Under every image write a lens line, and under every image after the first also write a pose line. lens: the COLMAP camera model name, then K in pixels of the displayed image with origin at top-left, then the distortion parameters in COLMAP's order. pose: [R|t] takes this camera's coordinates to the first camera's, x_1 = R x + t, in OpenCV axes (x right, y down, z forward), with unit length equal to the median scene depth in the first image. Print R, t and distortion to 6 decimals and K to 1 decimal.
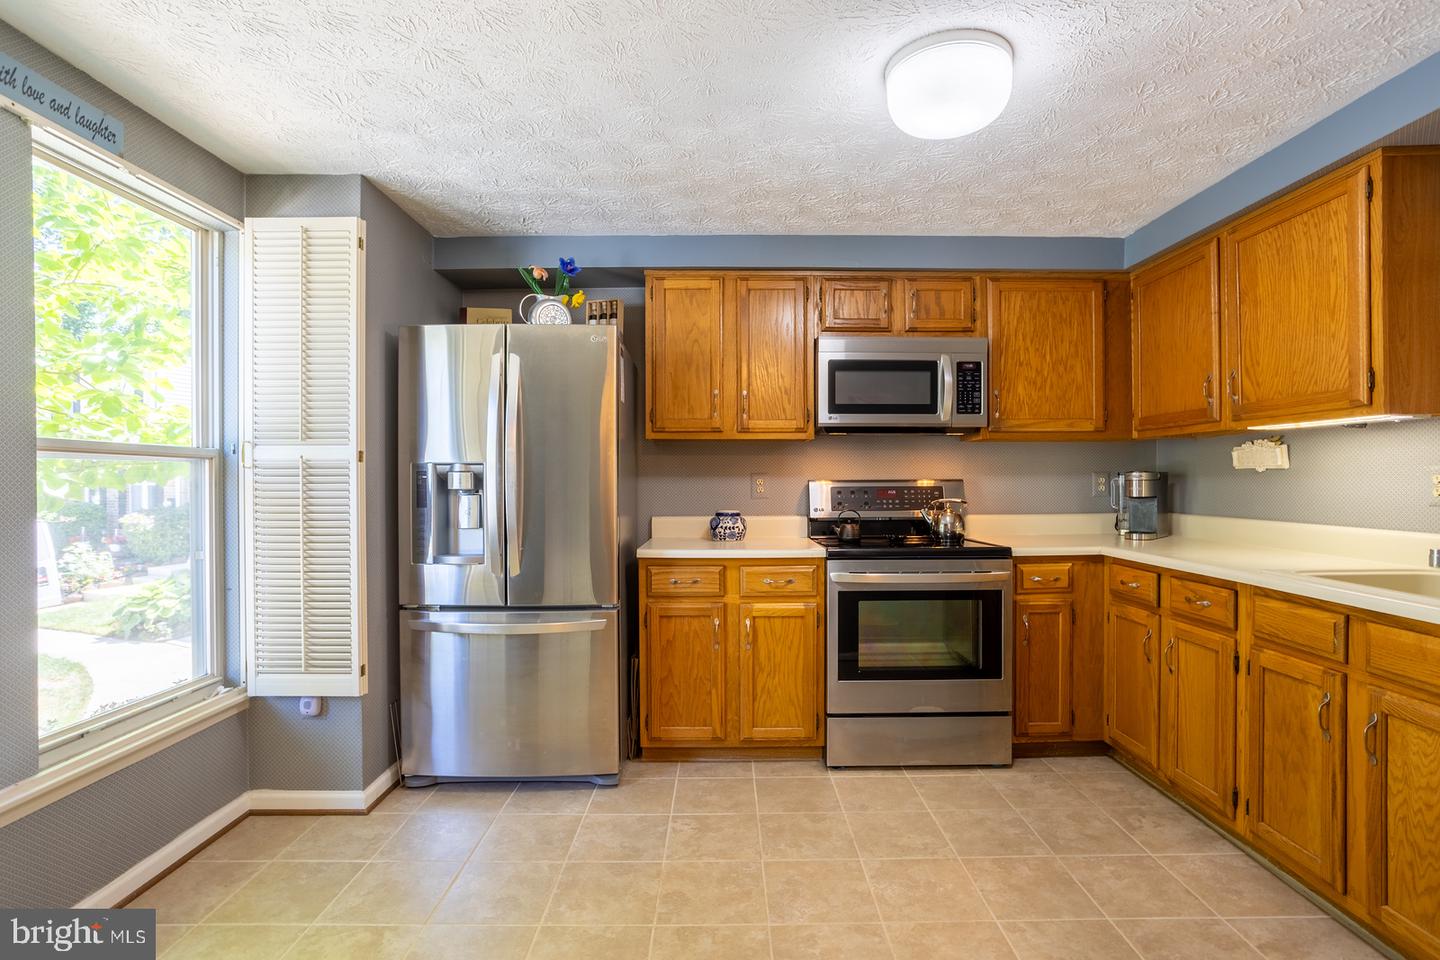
lens RADIAL K [[703.6, 0, 726.0], [0, 703.6, 487.3], [0, 0, 1]] dist [-0.056080, 0.031647]
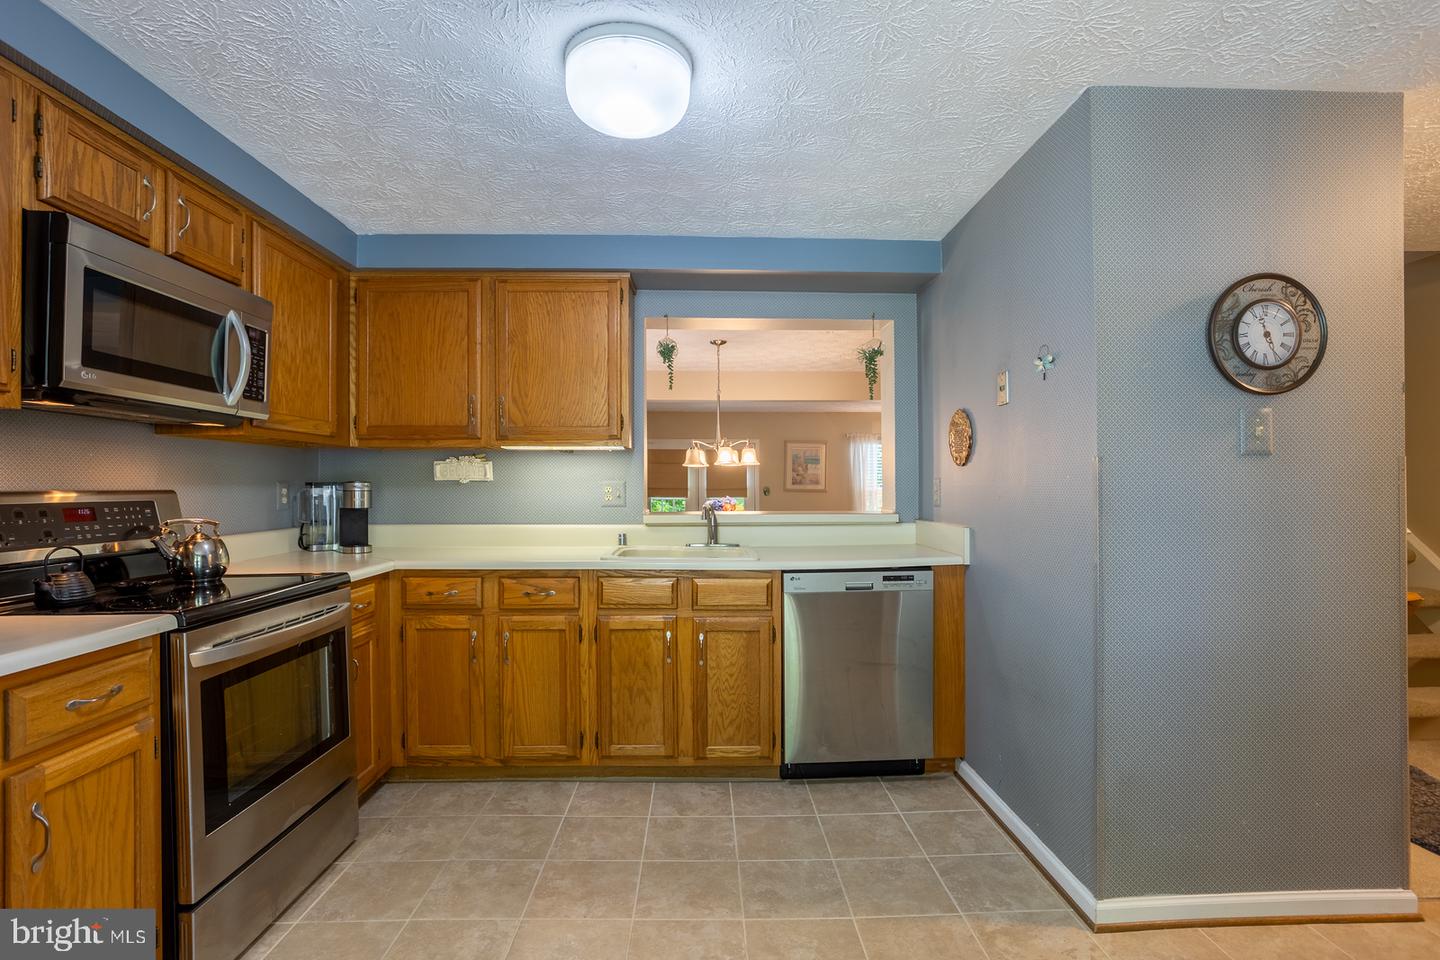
lens RADIAL K [[703.6, 0, 726.0], [0, 703.6, 487.3], [0, 0, 1]] dist [-0.056080, 0.031647]
pose [[-0.032000, 0.004071, 0.999480, -0.452679], [0.012594, 0.999914, -0.003670, -0.006136], [-0.999409, 0.012470, -0.032049, 0.623642]]
